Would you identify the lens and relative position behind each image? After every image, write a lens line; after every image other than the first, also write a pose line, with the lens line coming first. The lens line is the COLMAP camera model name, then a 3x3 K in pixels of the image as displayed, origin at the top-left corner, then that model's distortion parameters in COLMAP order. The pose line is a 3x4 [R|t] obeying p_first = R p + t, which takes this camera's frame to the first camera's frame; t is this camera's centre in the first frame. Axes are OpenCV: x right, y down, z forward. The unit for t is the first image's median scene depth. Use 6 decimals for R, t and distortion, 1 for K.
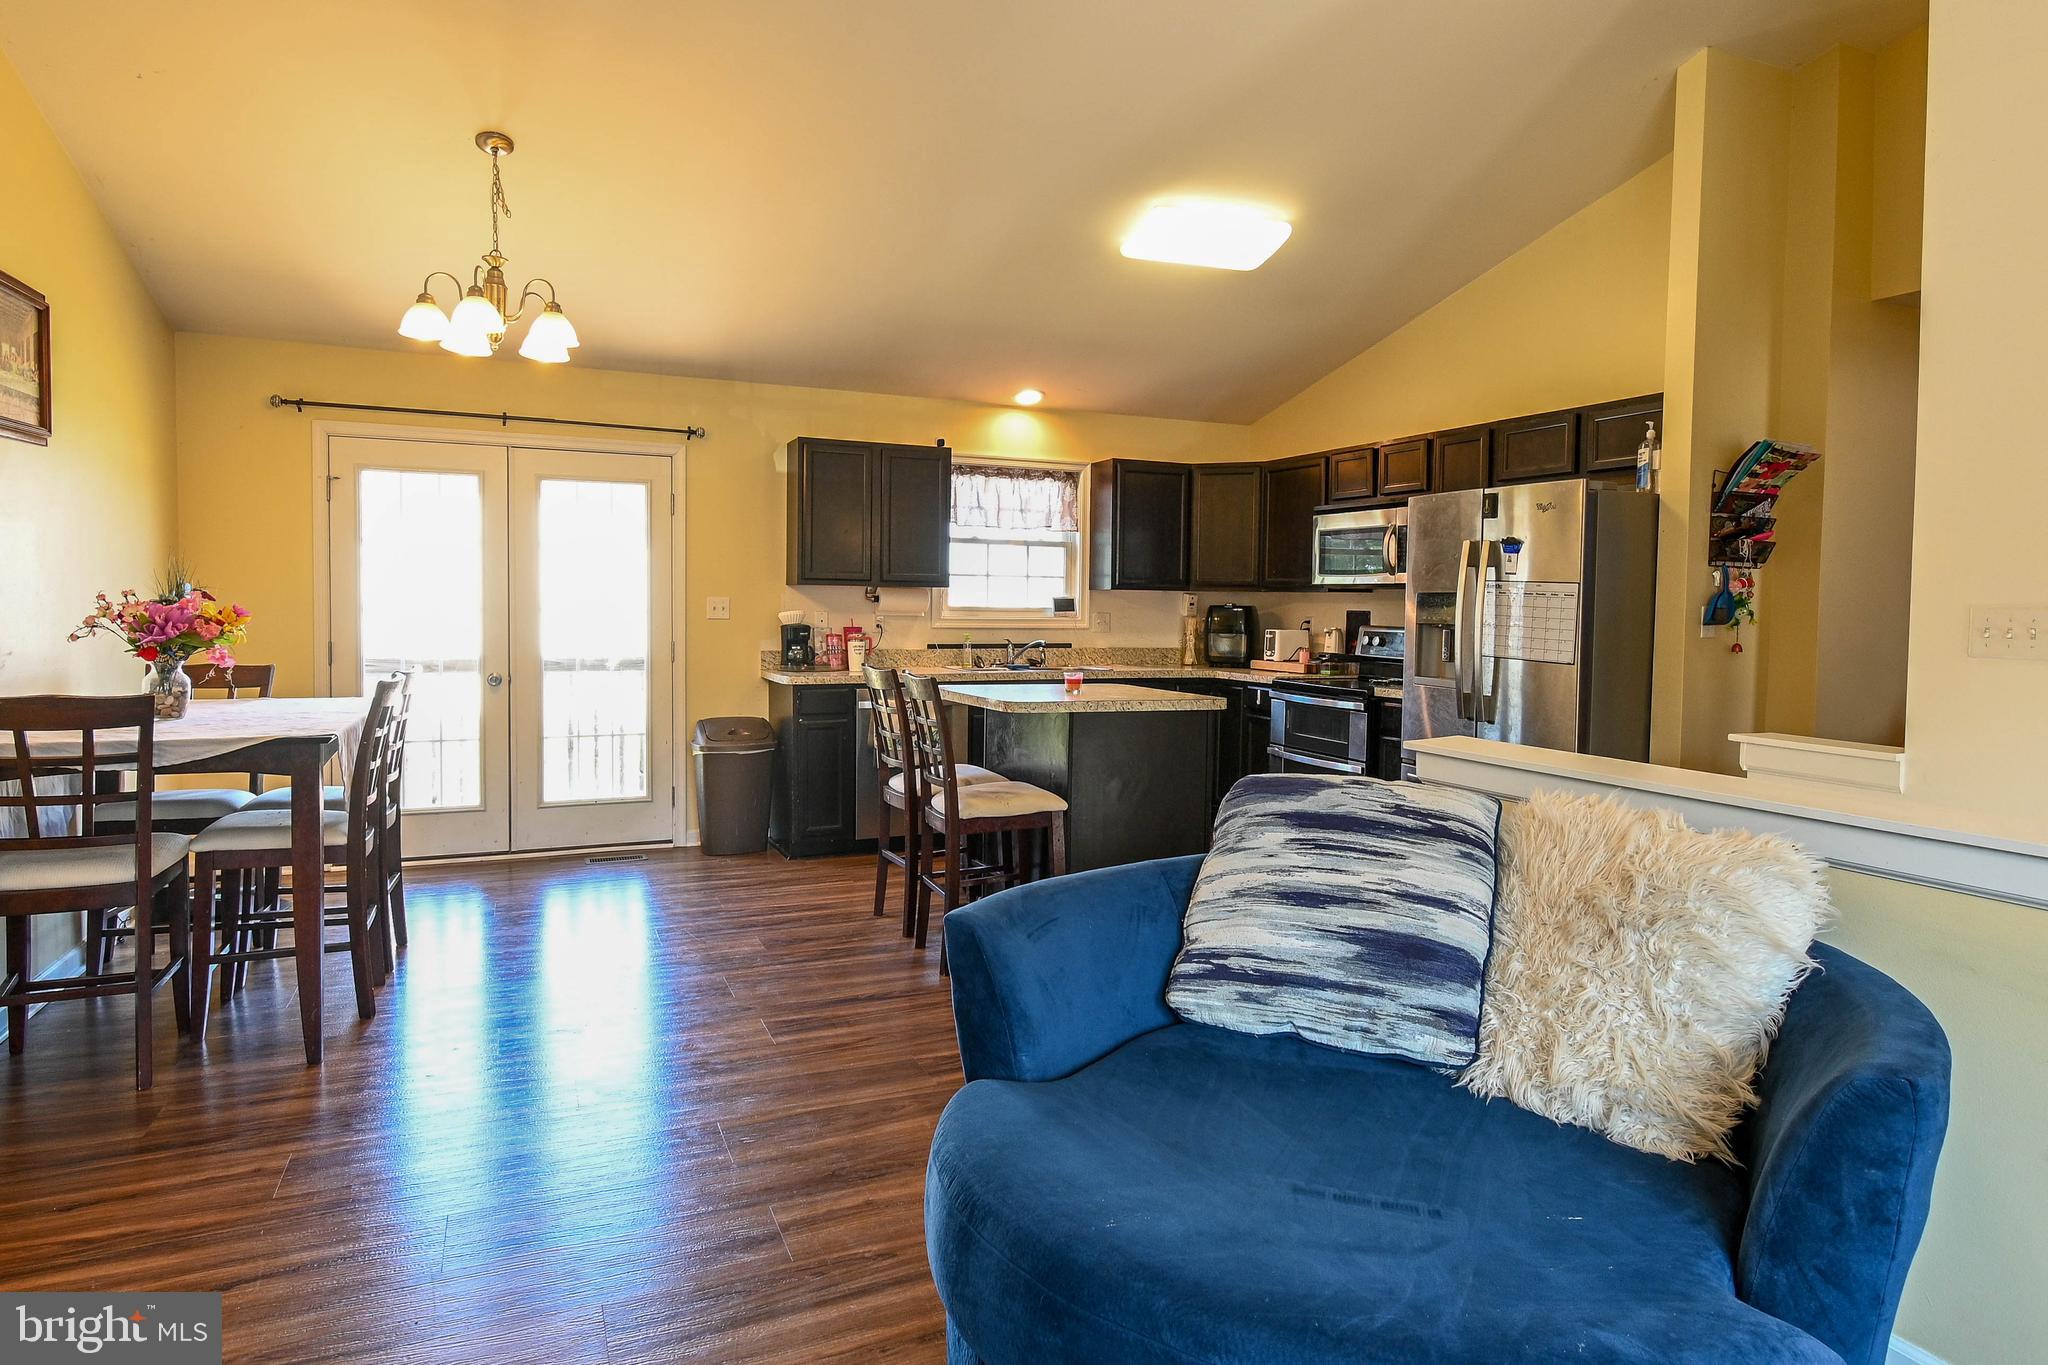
lens RADIAL K [[1211.6, 0, 1070.5], [0, 1211.6, 681.2], [0, 0, 1]] dist [0.000527, -0.000920]
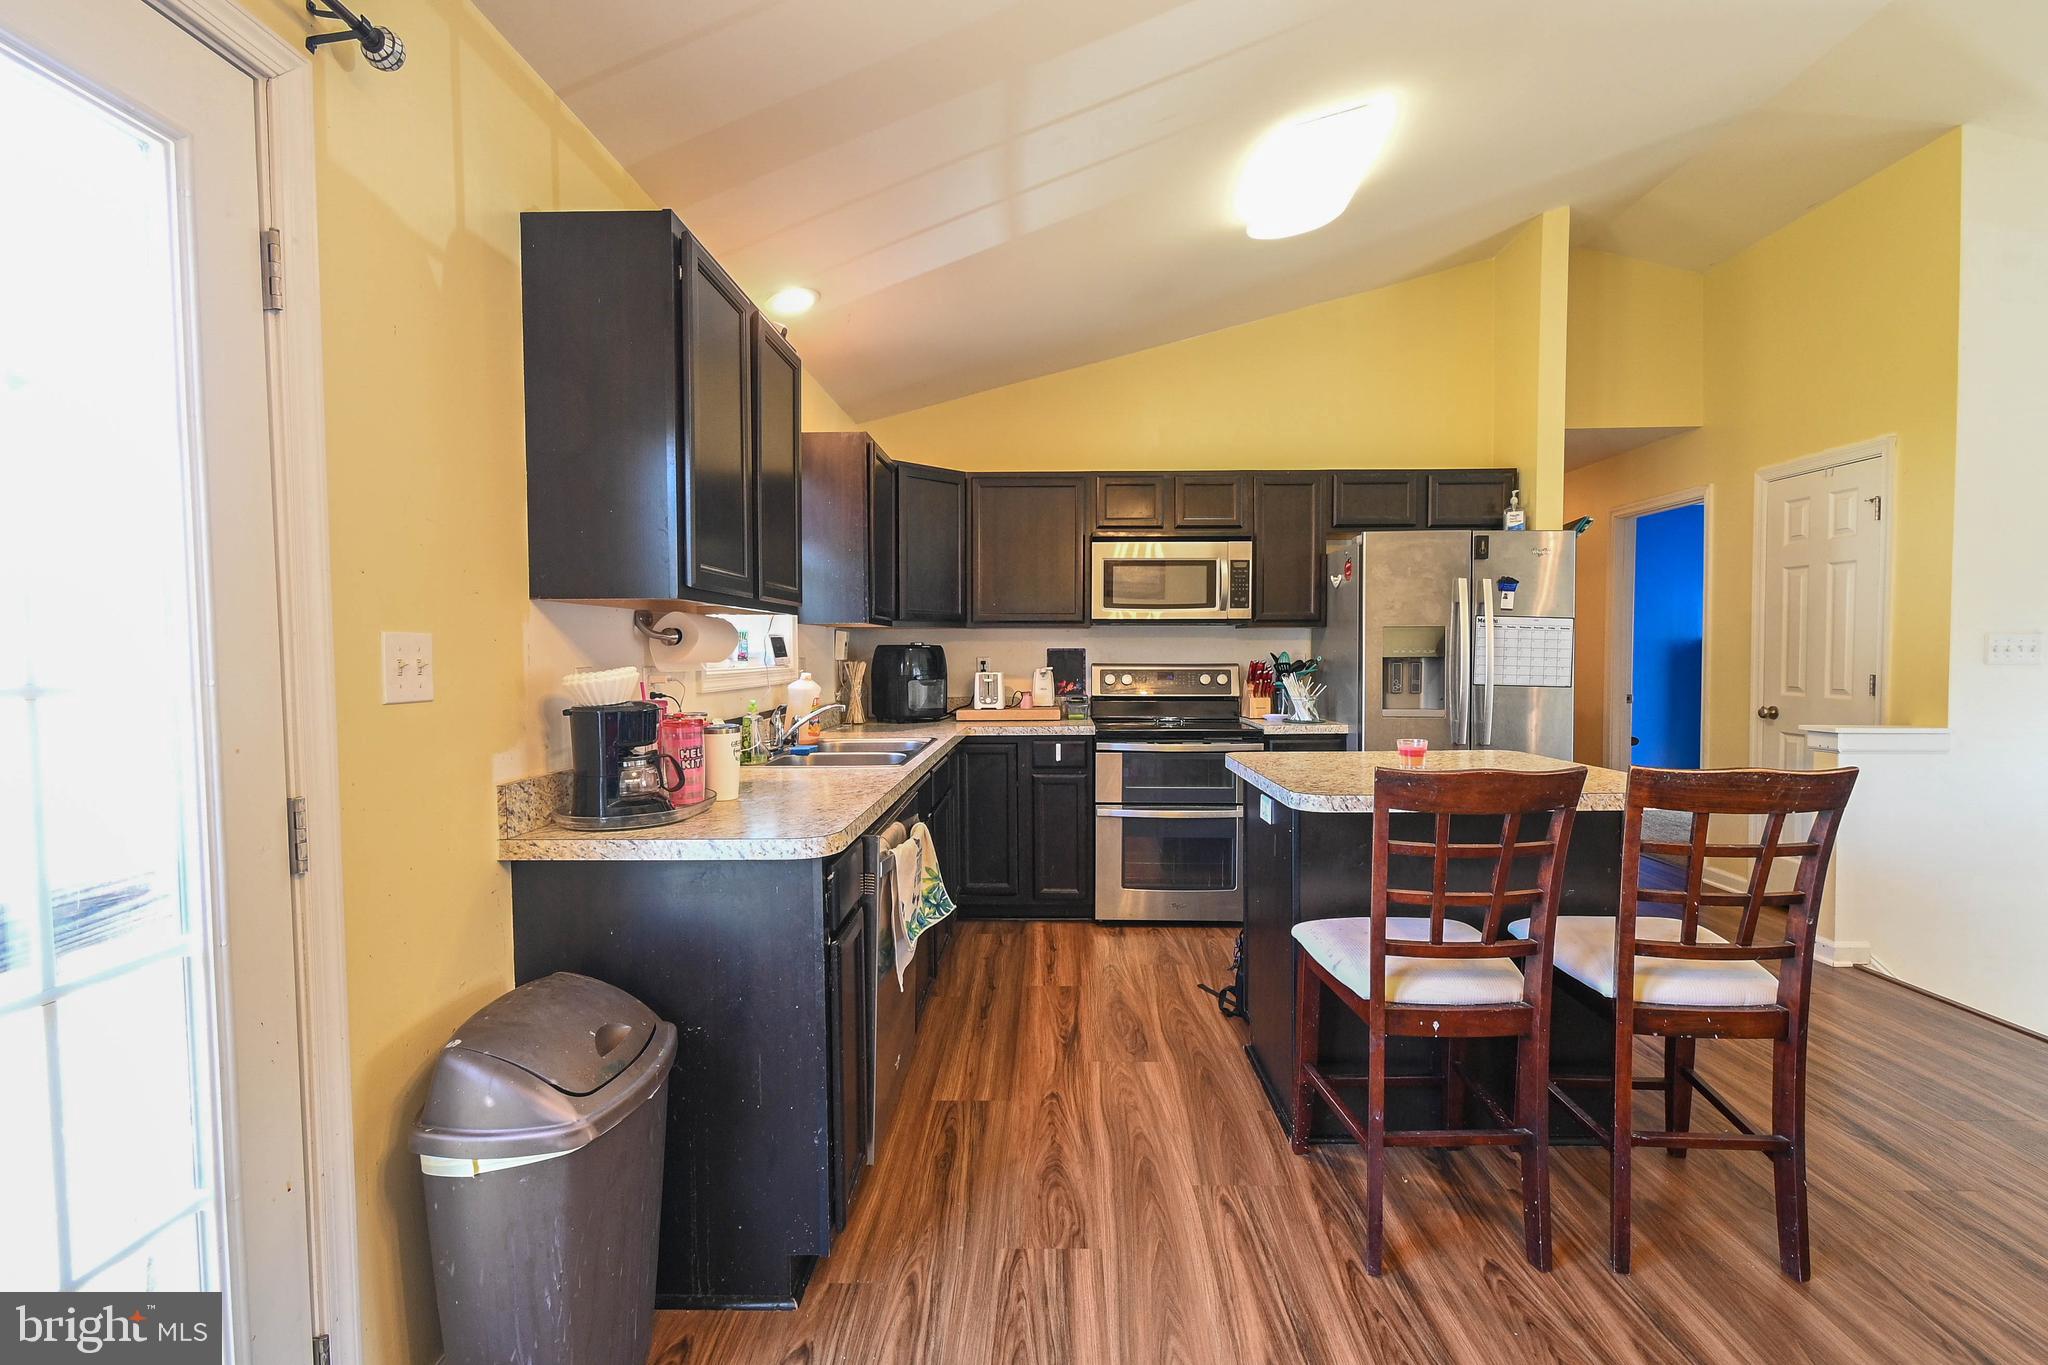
lens RADIAL K [[915.8, 0, 1034.6], [0, 915.8, 682.6], [0, 0, 1]] dist [-0.000462, -0.000058]
pose [[0.425820, -0.047944, 0.903537, -0.430134], [0.067659, 0.997487, 0.021043, -0.050622], [-0.902274, 0.052172, 0.427994, 0.760423]]
